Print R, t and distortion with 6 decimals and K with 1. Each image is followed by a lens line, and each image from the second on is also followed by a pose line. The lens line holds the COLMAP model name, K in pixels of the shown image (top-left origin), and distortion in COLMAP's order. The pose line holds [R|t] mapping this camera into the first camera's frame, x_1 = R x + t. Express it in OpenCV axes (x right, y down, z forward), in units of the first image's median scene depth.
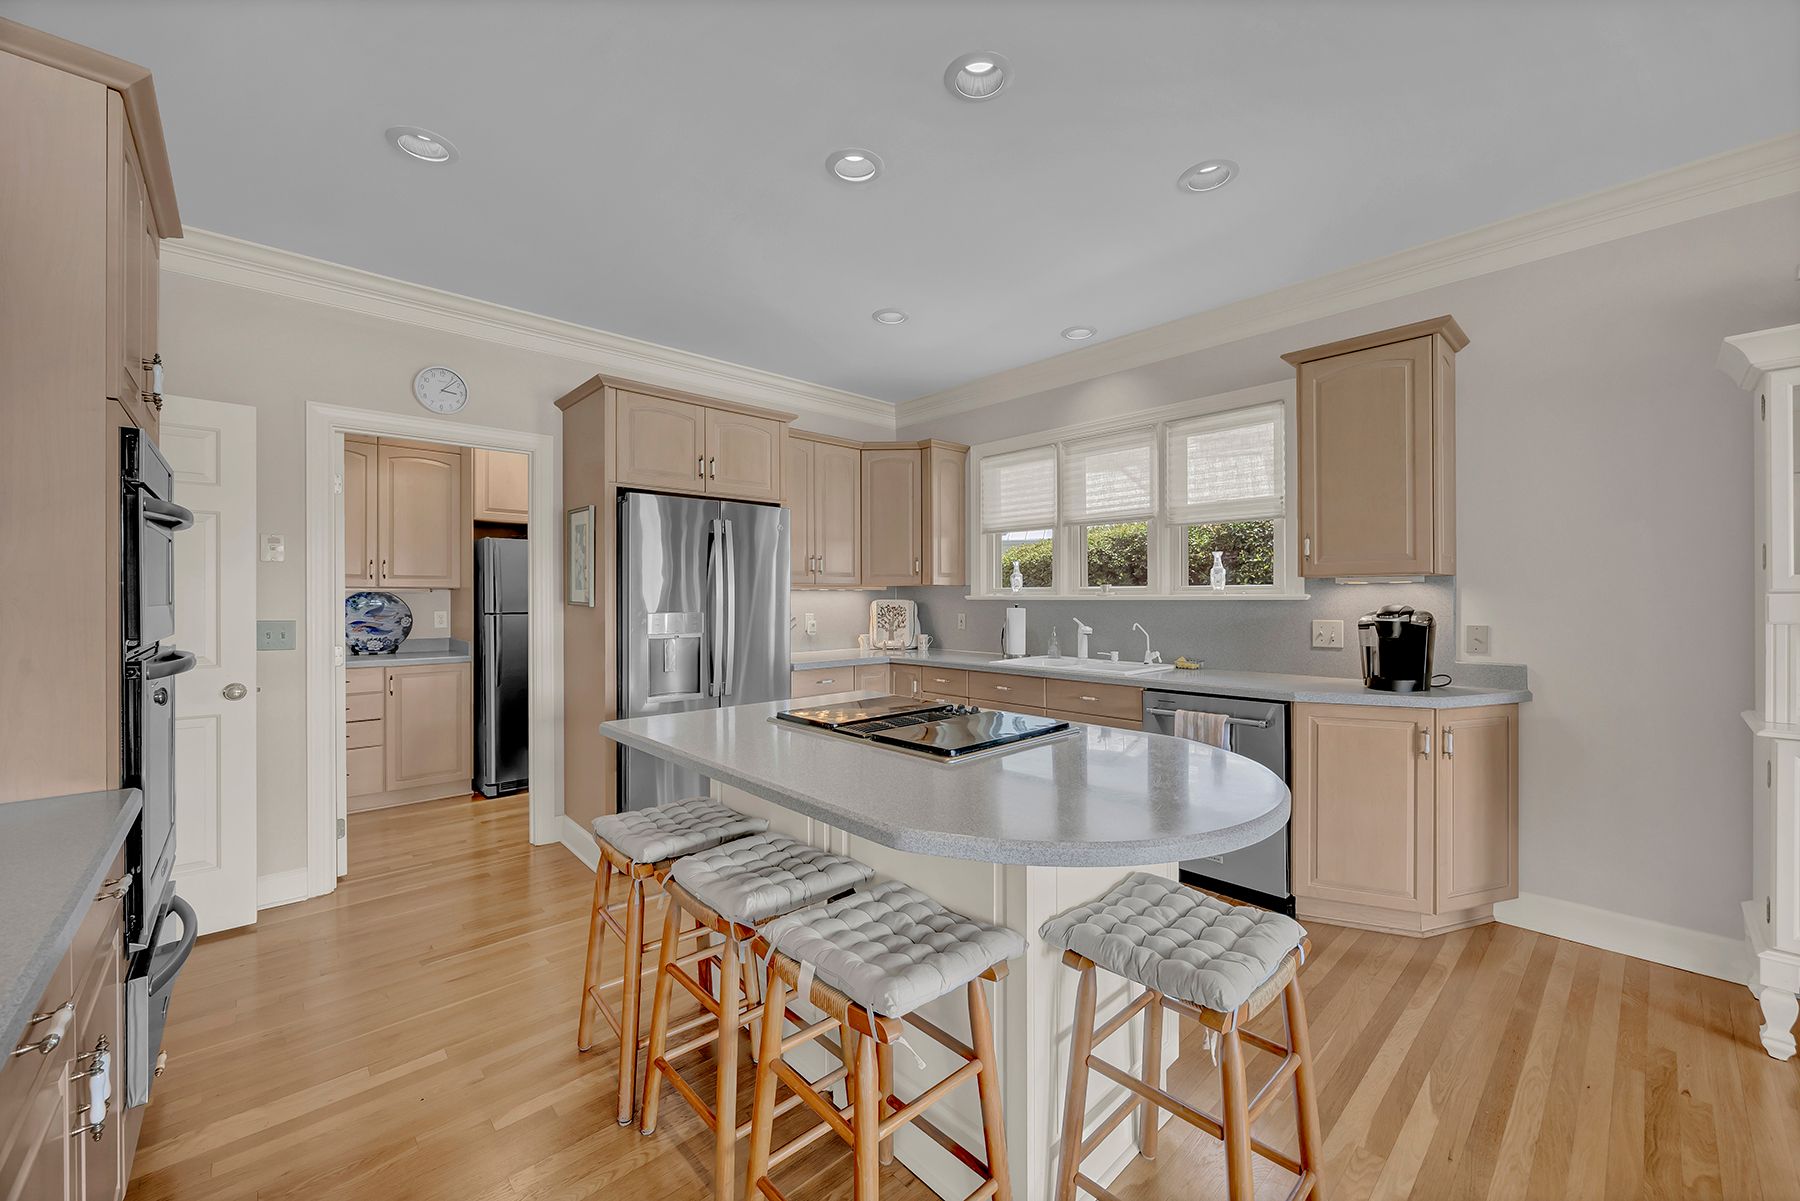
lens RADIAL K [[700.0, 0, 906.2], [0, 700.0, 596.3], [0, 0, 1]] dist [-0.004961, -0.000411]
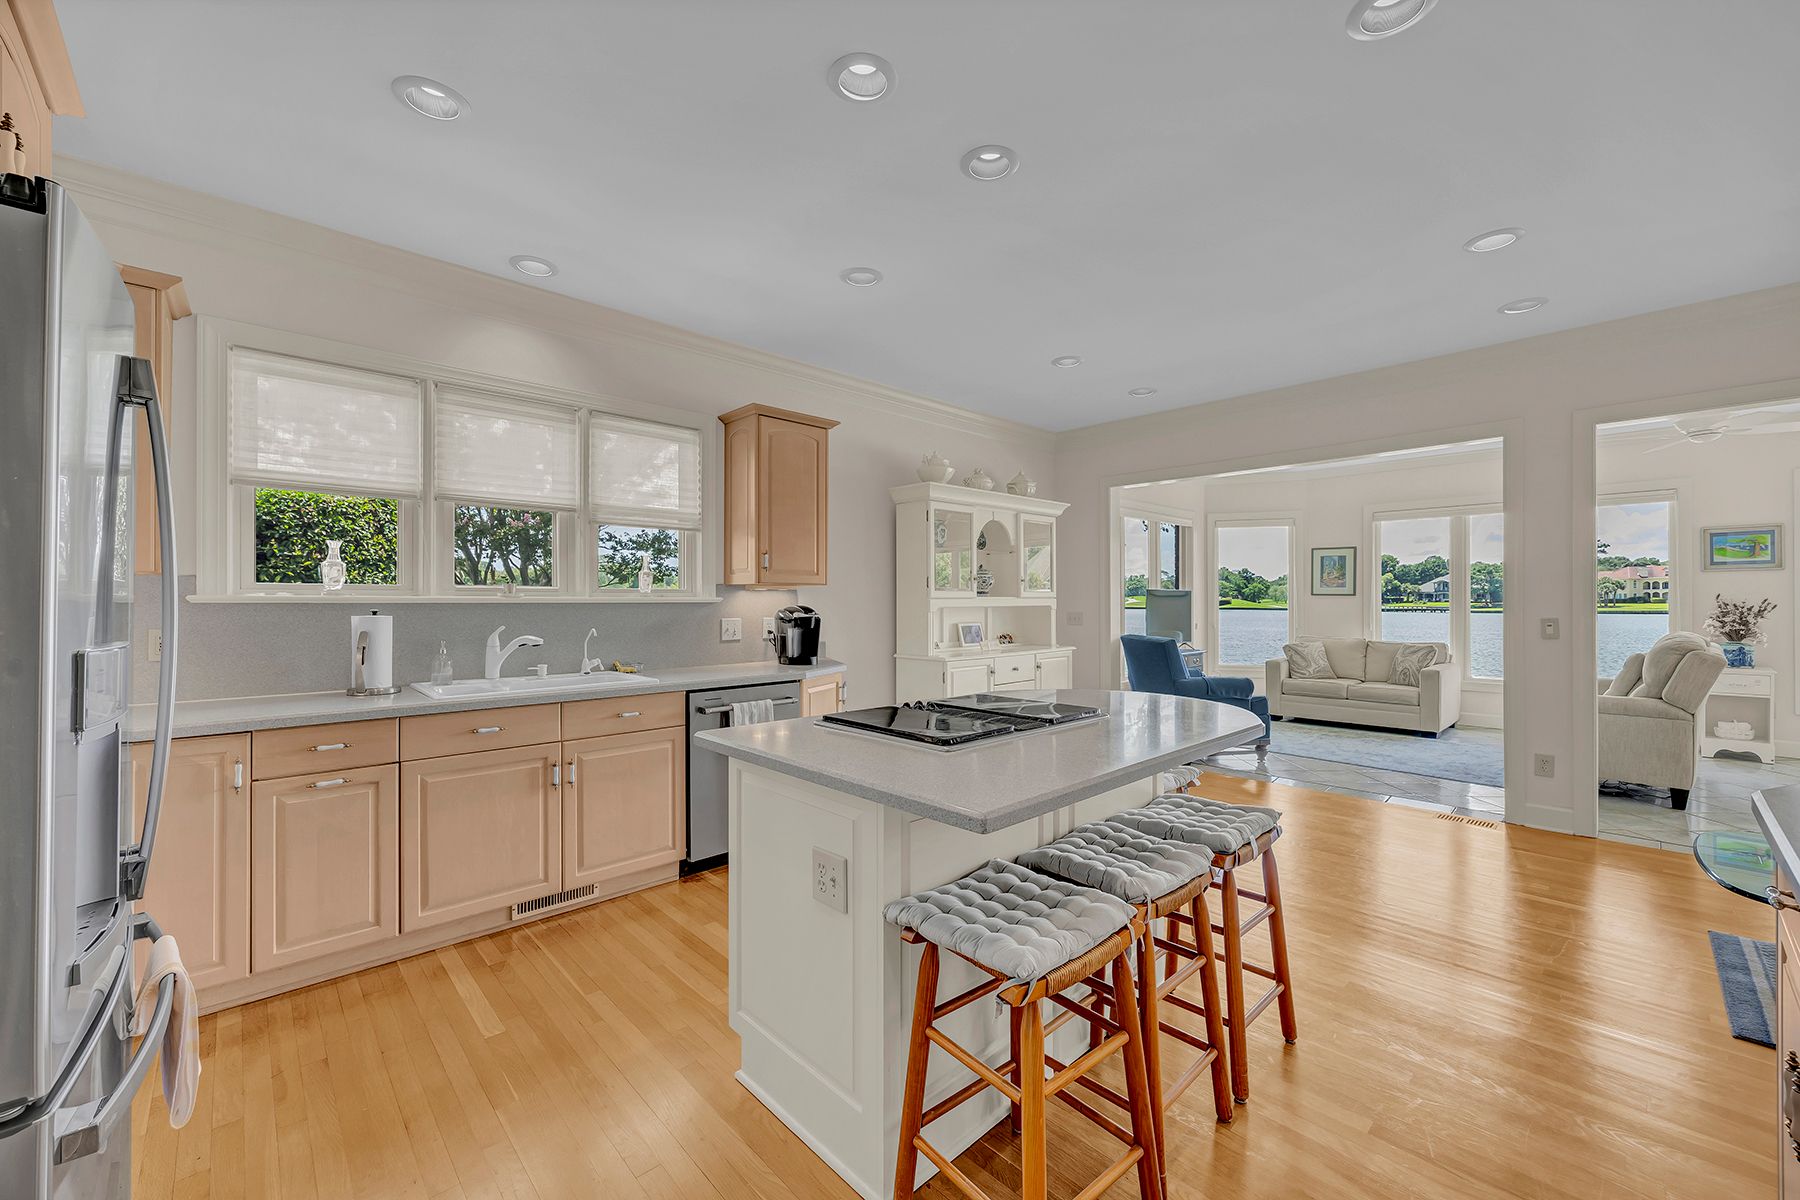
lens RADIAL K [[700.0, 0, 902.5], [0, 700.0, 597.1], [0, 0, 1]] dist [-0.004961, -0.000411]
pose [[-0.008630, 0.006815, 0.999940, -0.553837], [-0.002891, 0.999972, -0.006840, 0.003185], [-0.999959, -0.002949, -0.008611, 0.594652]]
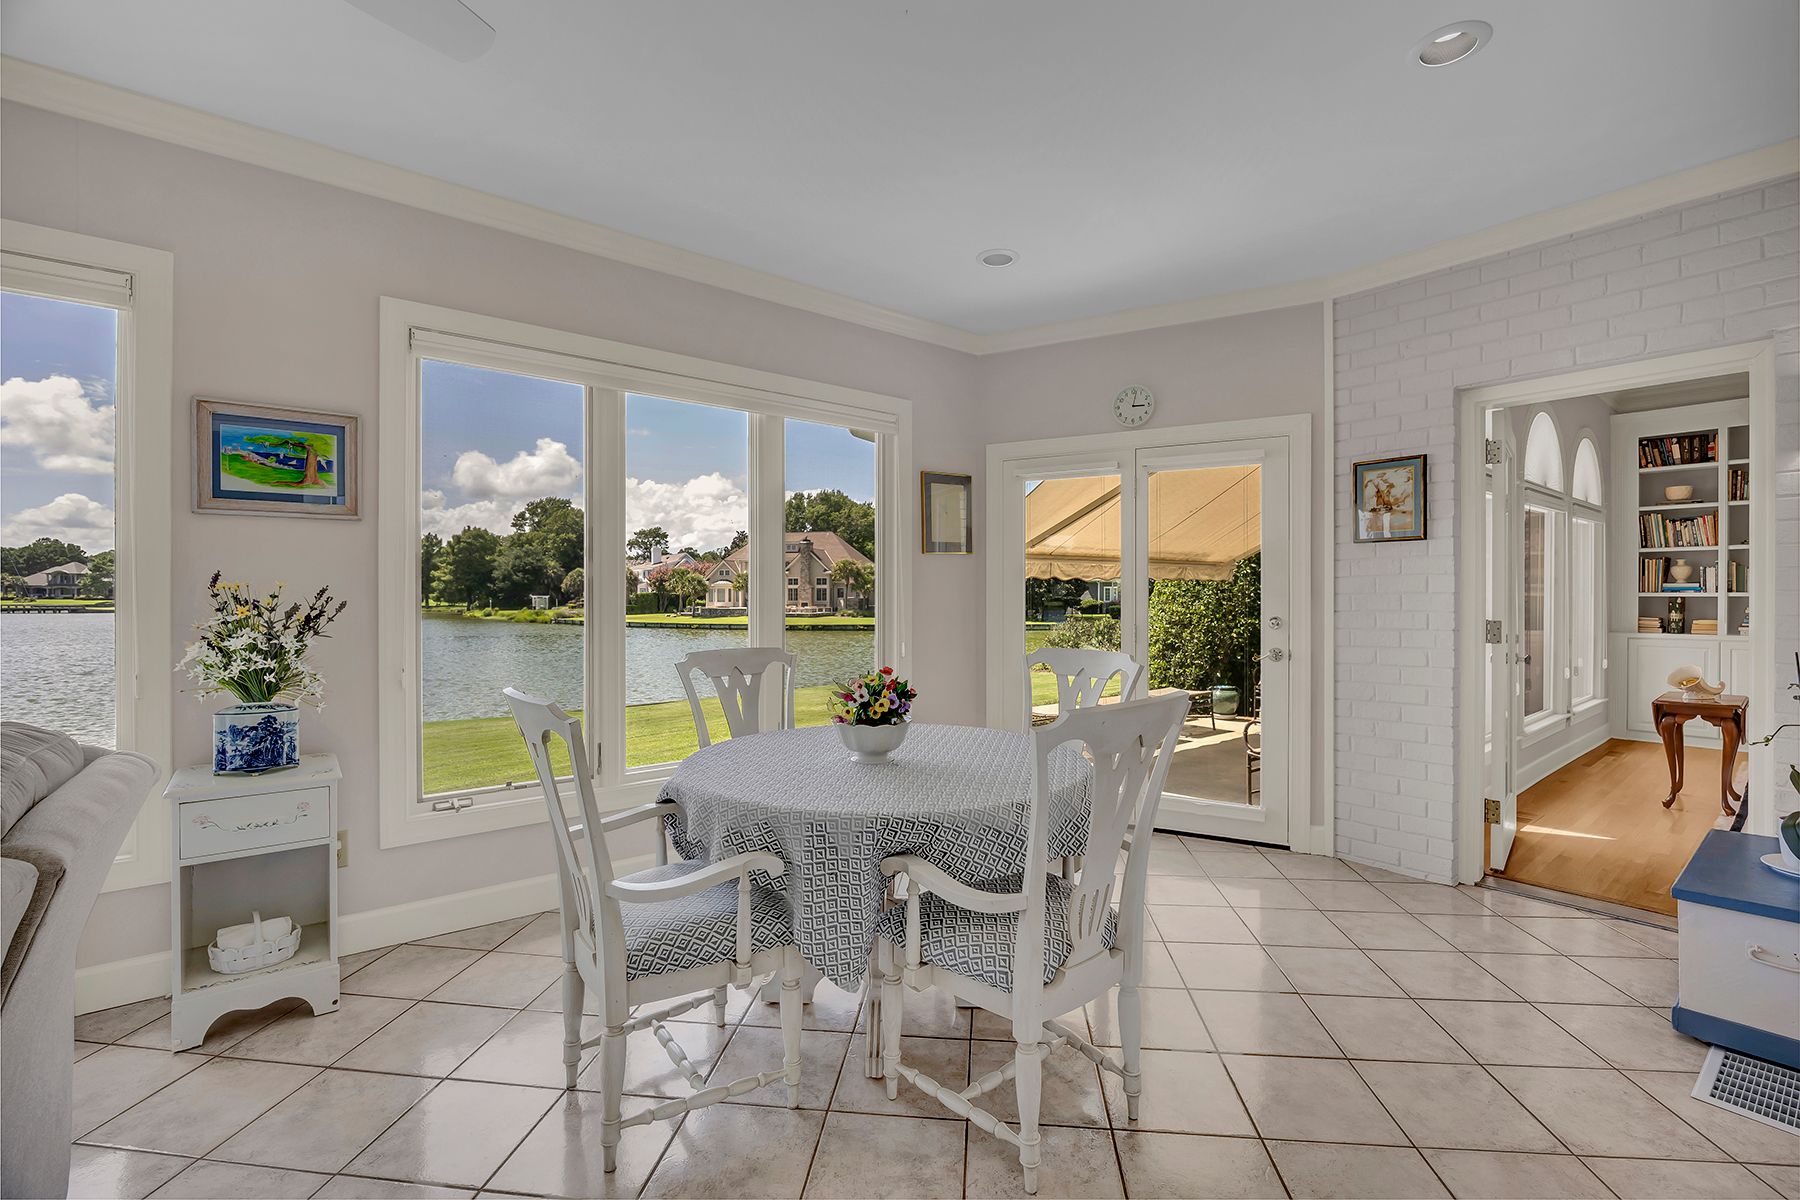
lens RADIAL K [[771.7, 0, 892.6], [0, 771.7, 600.3], [0, 0, 1]] dist [-0.017312, -0.000138]
pose [[-0.997260, -0.000074, 0.073971, -0.125289], [-0.000135, 1.000000, -0.000820, 0.003137], [-0.073971, -0.000828, -0.997260, 0.024340]]
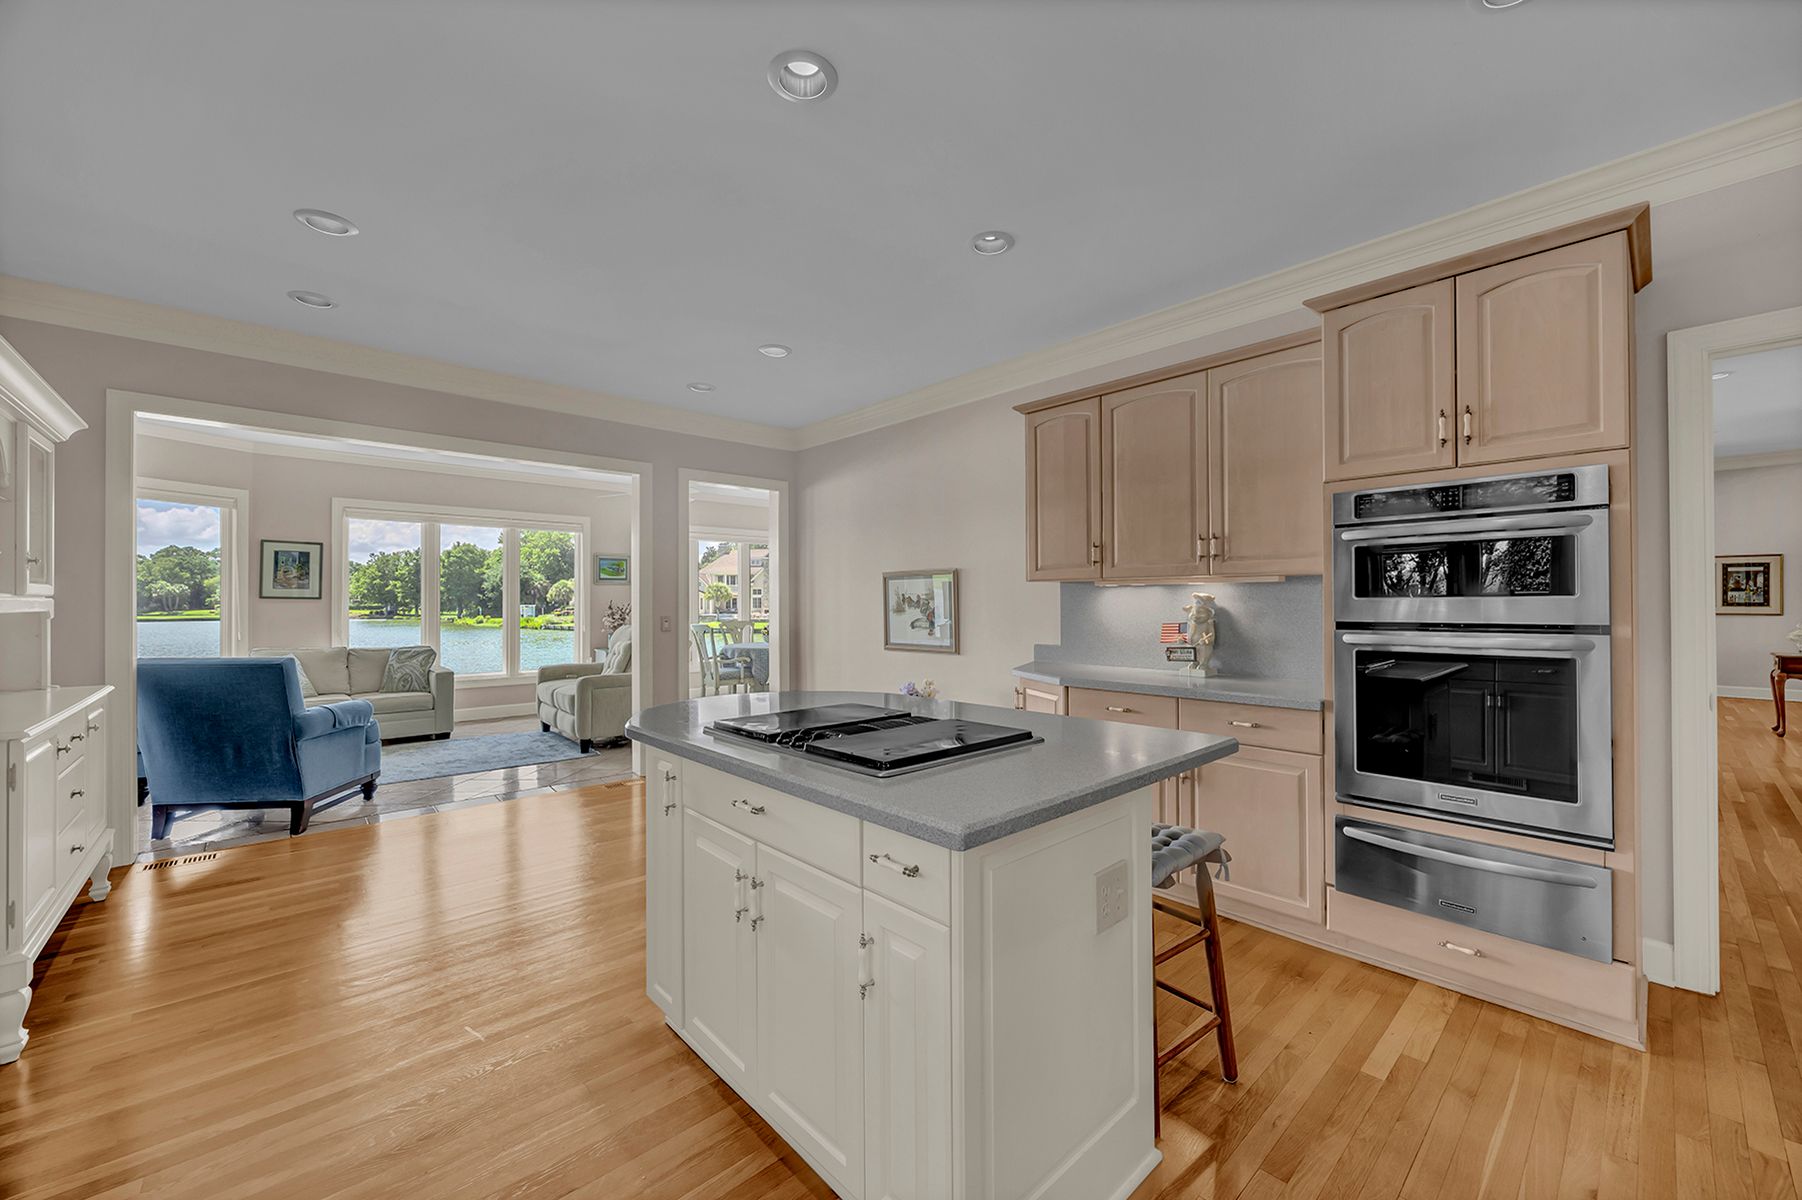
lens RADIAL K [[700.7, 0, 902.3], [0, 700.7, 595.1], [0, 0, 1]] dist [-0.004961, -0.000411]
pose [[-0.999992, 0.003838, -0.001463, -0.291856], [0.003864, 0.999816, -0.018786, 0.006470], [0.001390, -0.018792, -0.999822, 0.801445]]
